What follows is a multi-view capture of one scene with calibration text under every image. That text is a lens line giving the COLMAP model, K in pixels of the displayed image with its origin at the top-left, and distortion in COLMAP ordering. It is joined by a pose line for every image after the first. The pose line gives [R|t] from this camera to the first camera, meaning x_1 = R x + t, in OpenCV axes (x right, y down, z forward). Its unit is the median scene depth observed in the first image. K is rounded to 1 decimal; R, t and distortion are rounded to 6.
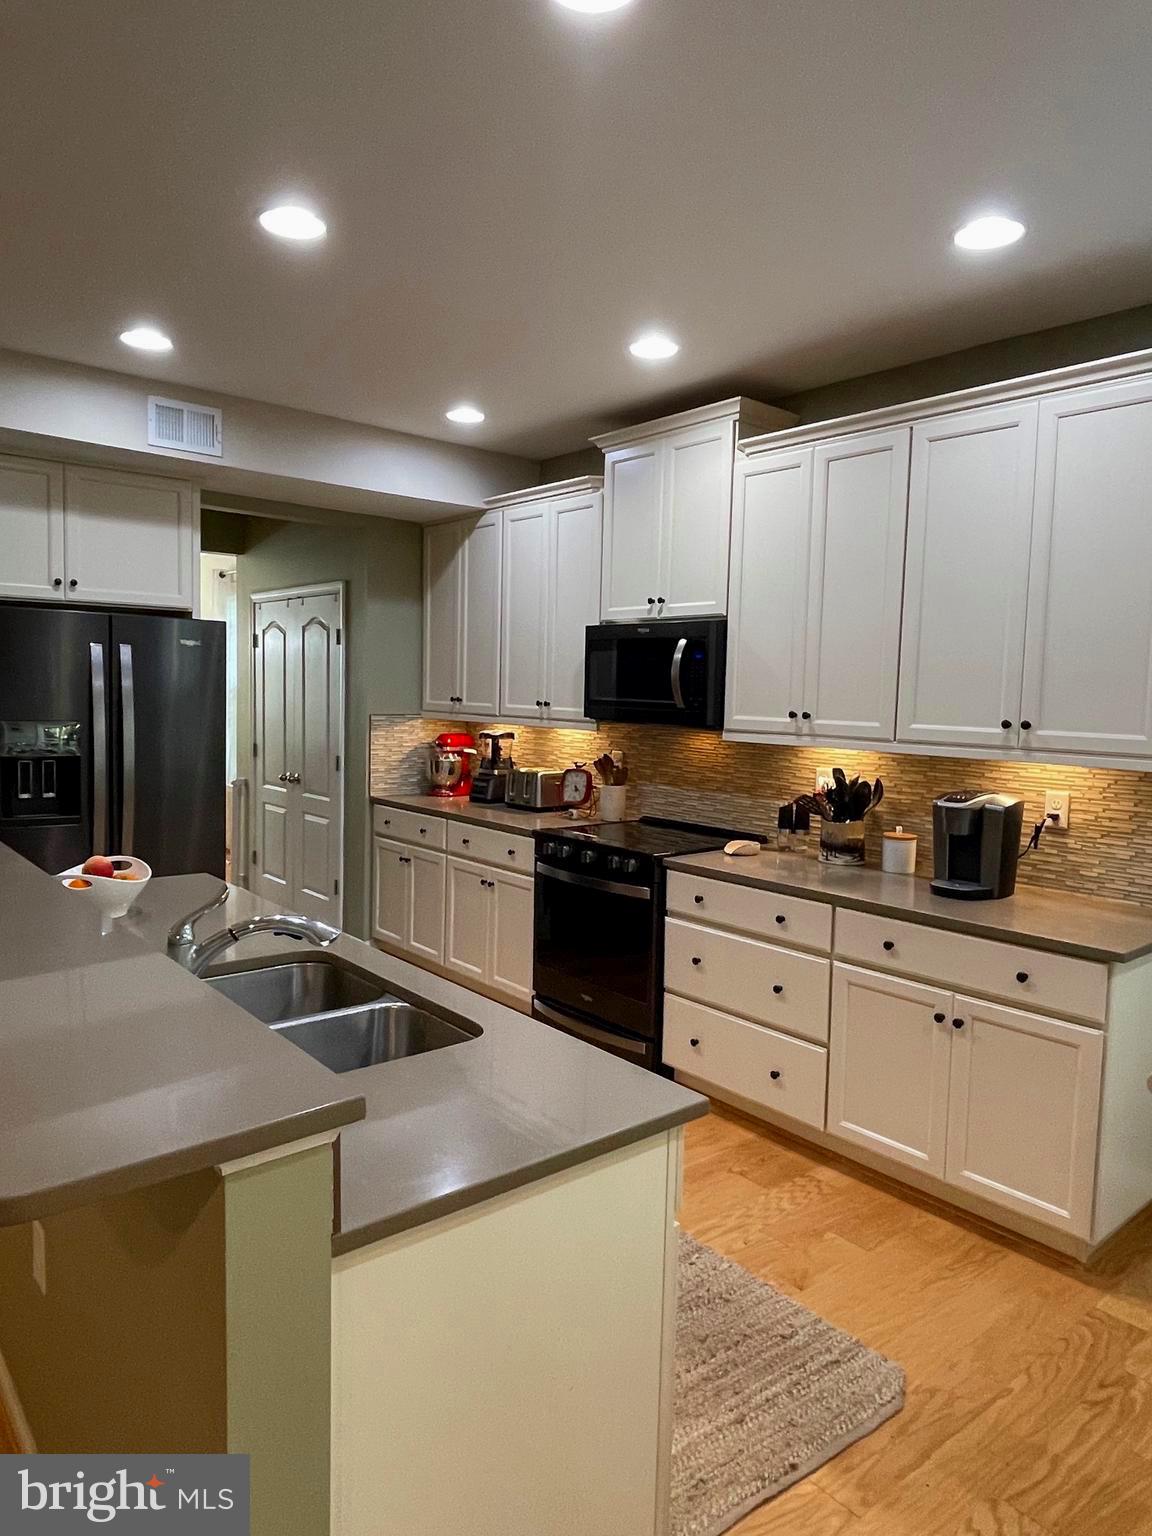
lens RADIAL K [[979.2, 0, 576.0], [0, 979.2, 768.0], [0, 0, 1]] dist [0.028967, -0.039294]
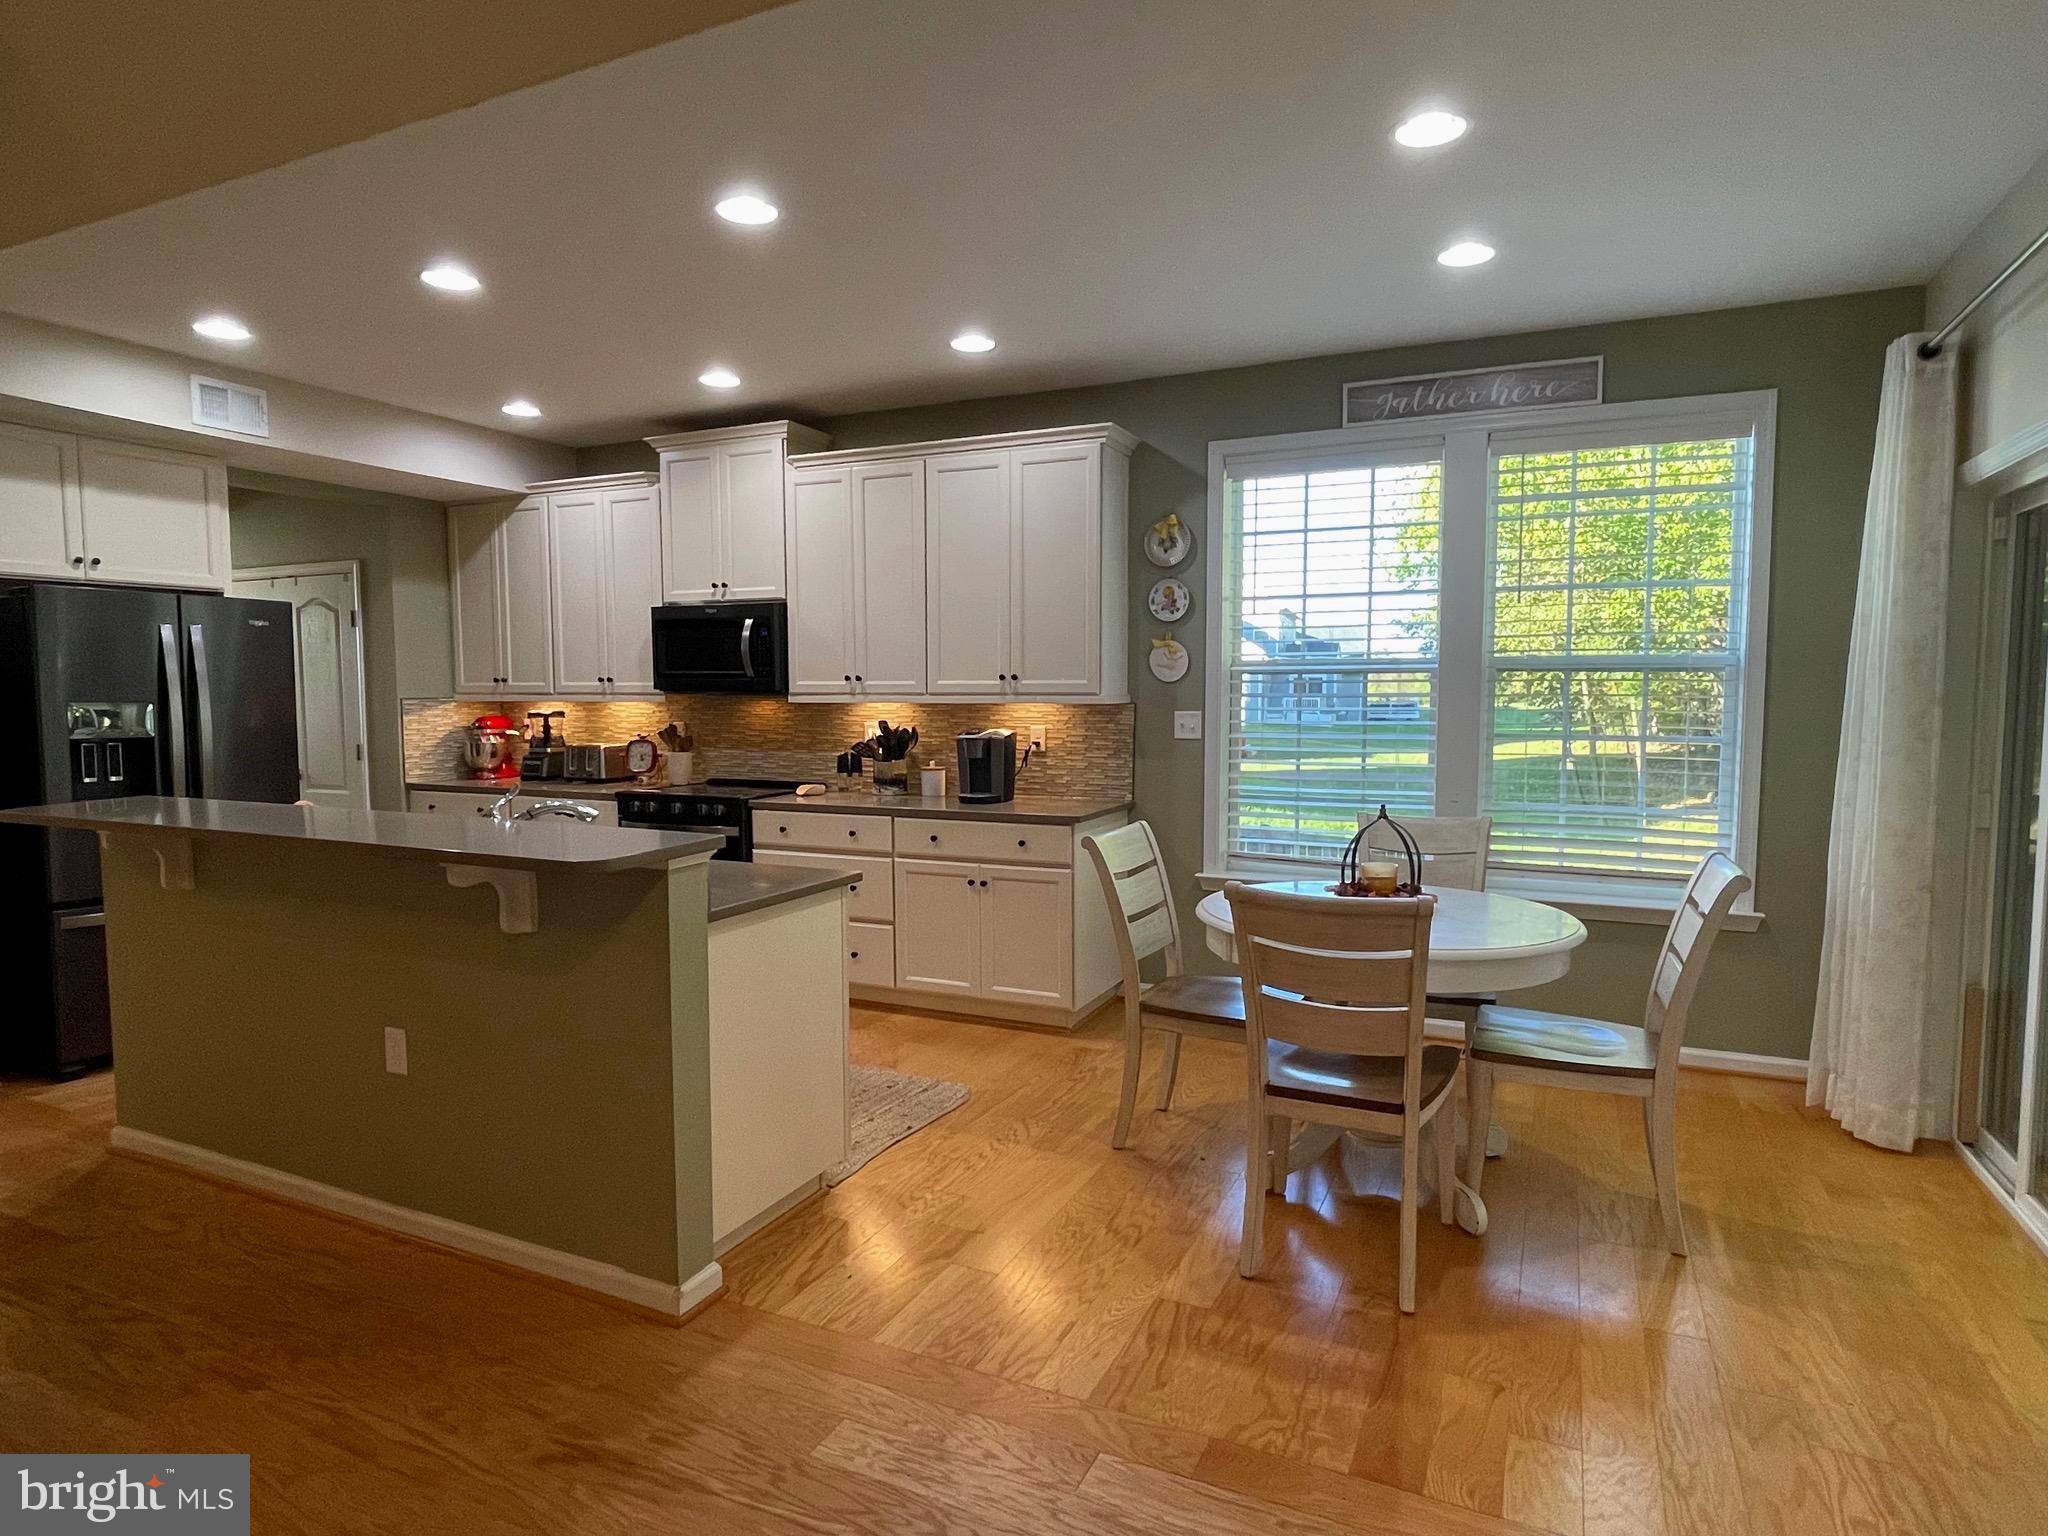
lens RADIAL K [[1143.3, 0, 1016.3], [0, 1143.3, 778.5], [0, 0, 1]] dist [0.023317, -0.032519]
pose [[0.909741, -0.059000, 0.410963, -0.182209], [0.058188, 0.998200, 0.014499, 0.062030], [-0.411079, 0.010723, 0.911537, -0.403753]]
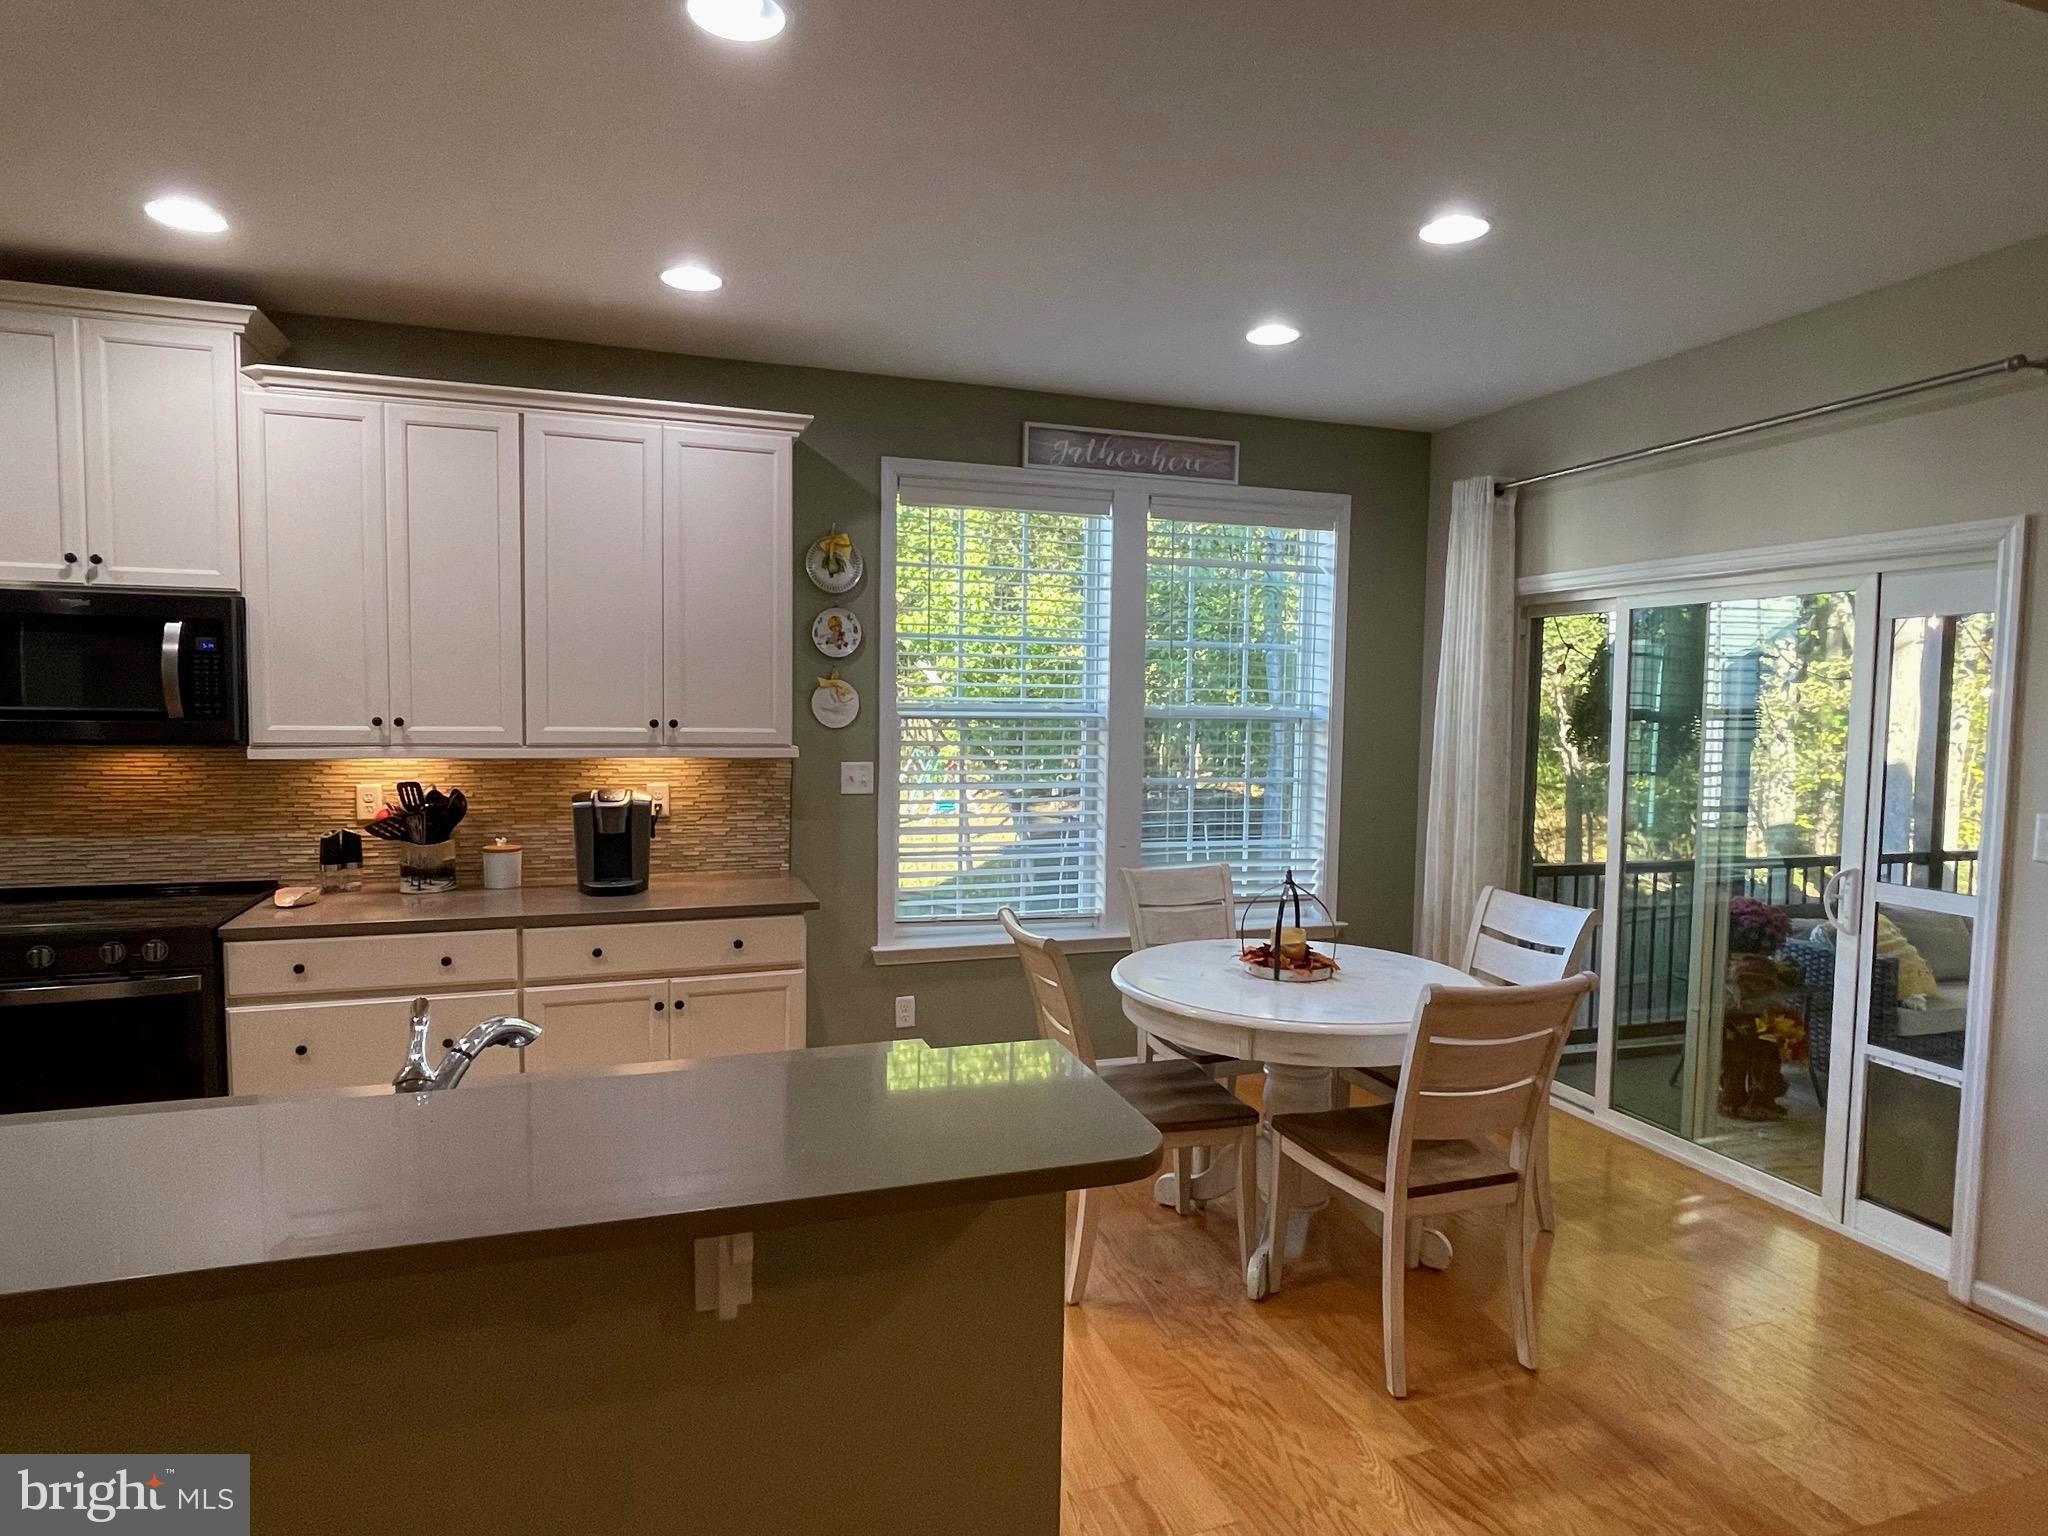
lens RADIAL K [[1146.1, 0, 1024.0], [0, 1146.1, 768.0], [0, 0, 1]] dist [-0.005884, -0.001815]
pose [[0.365958, -0.077194, 0.927424, -0.447963], [0.070114, 0.996009, 0.055236, -0.028761], [-0.927986, 0.044811, 0.369910, 0.133661]]
